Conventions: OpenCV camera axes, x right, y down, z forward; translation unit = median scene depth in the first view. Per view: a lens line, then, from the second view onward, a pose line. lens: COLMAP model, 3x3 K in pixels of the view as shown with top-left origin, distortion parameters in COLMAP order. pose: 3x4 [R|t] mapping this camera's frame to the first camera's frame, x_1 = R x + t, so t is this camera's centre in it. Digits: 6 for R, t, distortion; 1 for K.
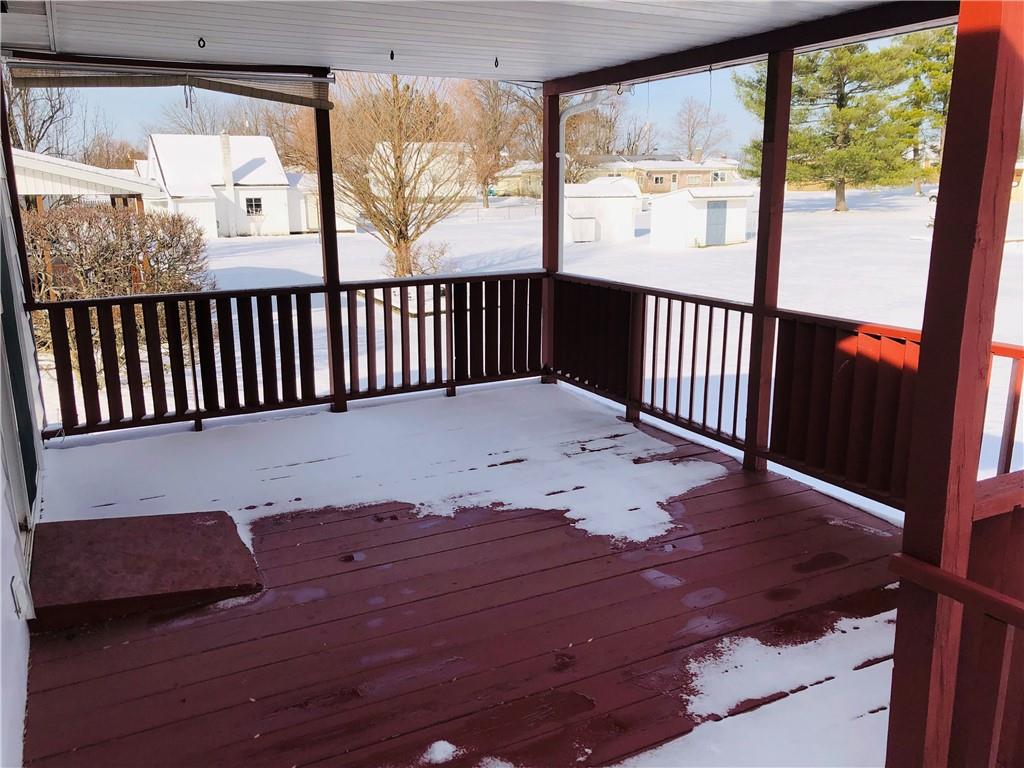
lens RADIAL K [[832.7, 0, 510.6], [0, 832.7, 383.6], [0, 0, 1]] dist [0.031570, -0.025886]
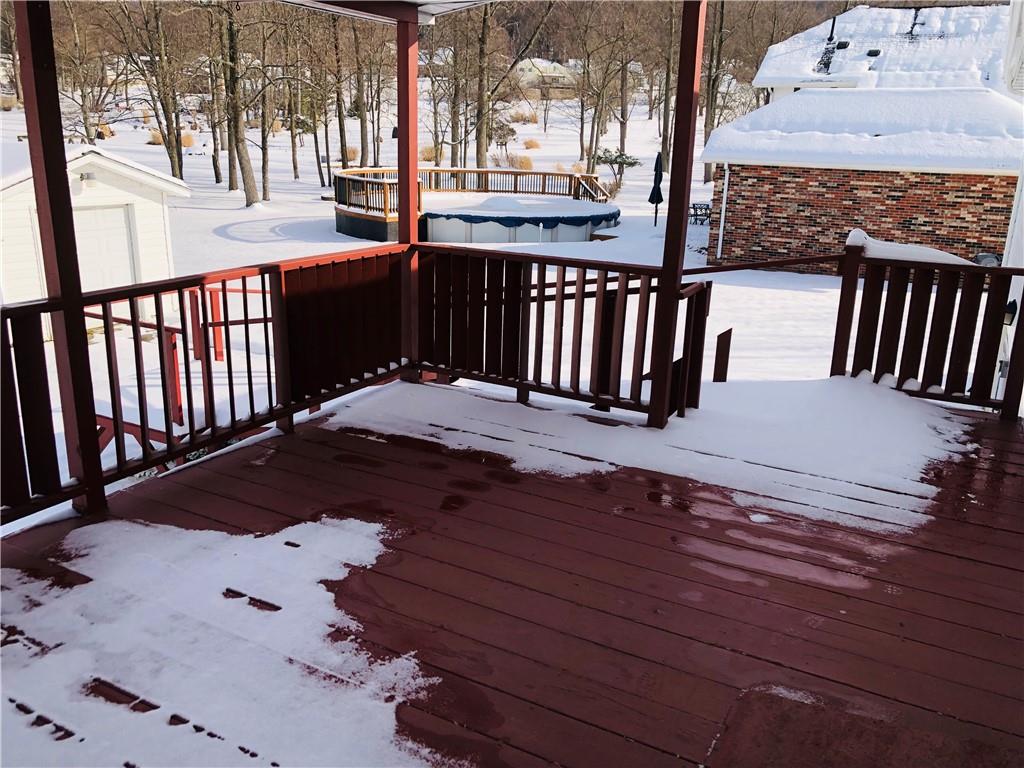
lens RADIAL K [[832.7, 0, 510.5], [0, 832.7, 382.4], [0, 0, 1]] dist [0.031570, -0.025886]
pose [[-0.560687, -0.236578, 0.793512, -0.574614], [0.168934, 0.905476, 0.389326, -0.269589], [-0.810611, 0.352342, -0.467723, 1.161063]]
